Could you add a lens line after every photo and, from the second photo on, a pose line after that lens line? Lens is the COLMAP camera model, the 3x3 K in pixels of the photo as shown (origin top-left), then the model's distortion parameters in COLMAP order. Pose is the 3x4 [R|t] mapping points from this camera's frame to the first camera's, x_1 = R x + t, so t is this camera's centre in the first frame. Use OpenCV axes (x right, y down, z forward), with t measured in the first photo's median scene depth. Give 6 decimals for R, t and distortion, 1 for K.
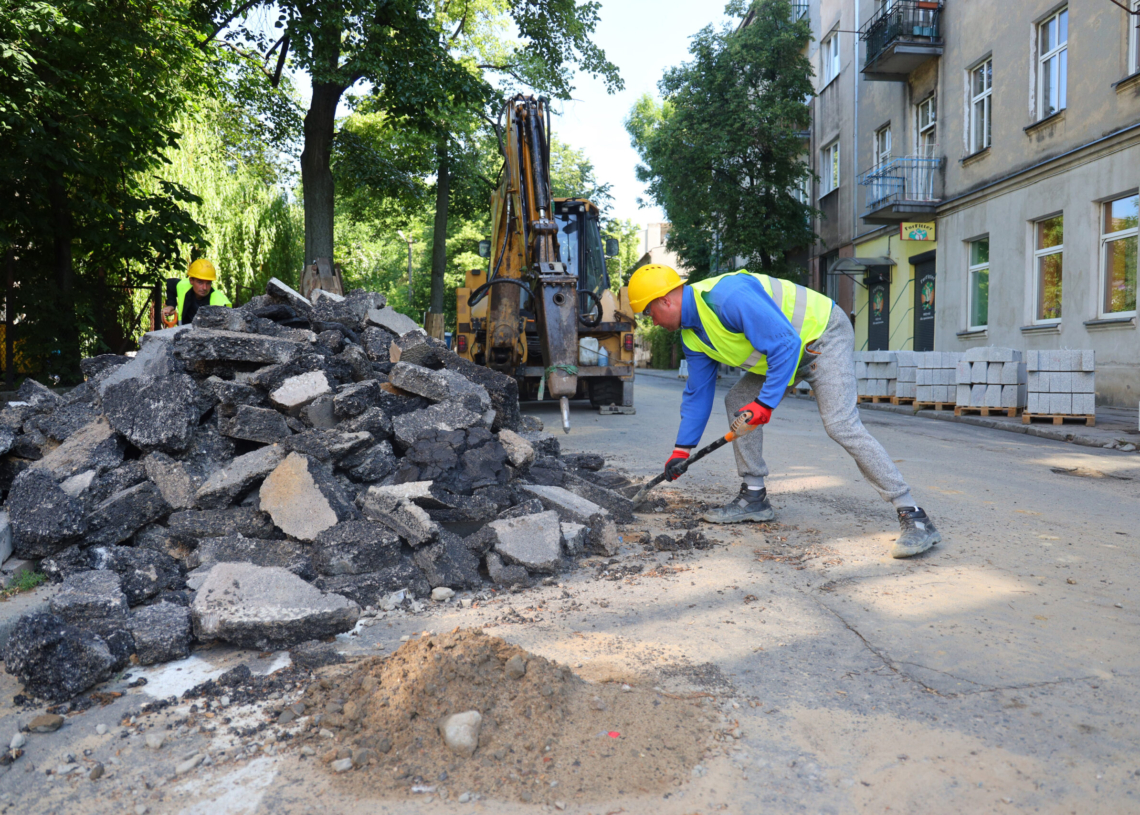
lens RADIAL K [[871.2, 0, 571.8], [0, 871.2, 367.6], [0, 0, 1]] dist [-0.088066, 0.068702]
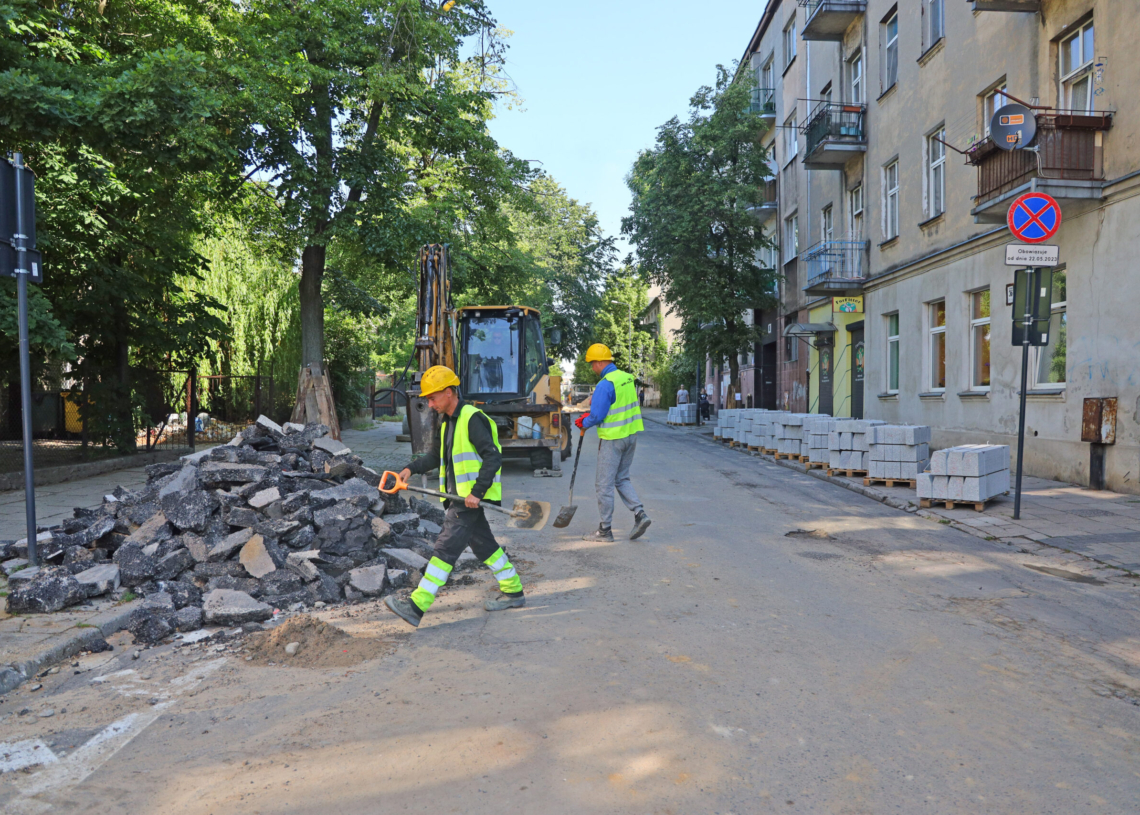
lens RADIAL K [[871.2, 0, 571.8], [0, 871.2, 367.6], [0, 0, 1]] dist [-0.088066, 0.068702]
pose [[0.999327, -0.004157, -0.036438, 0.365723], [0.002842, 0.999346, -0.036052, -0.161831], [0.036564, 0.035925, 0.998685, -0.740552]]
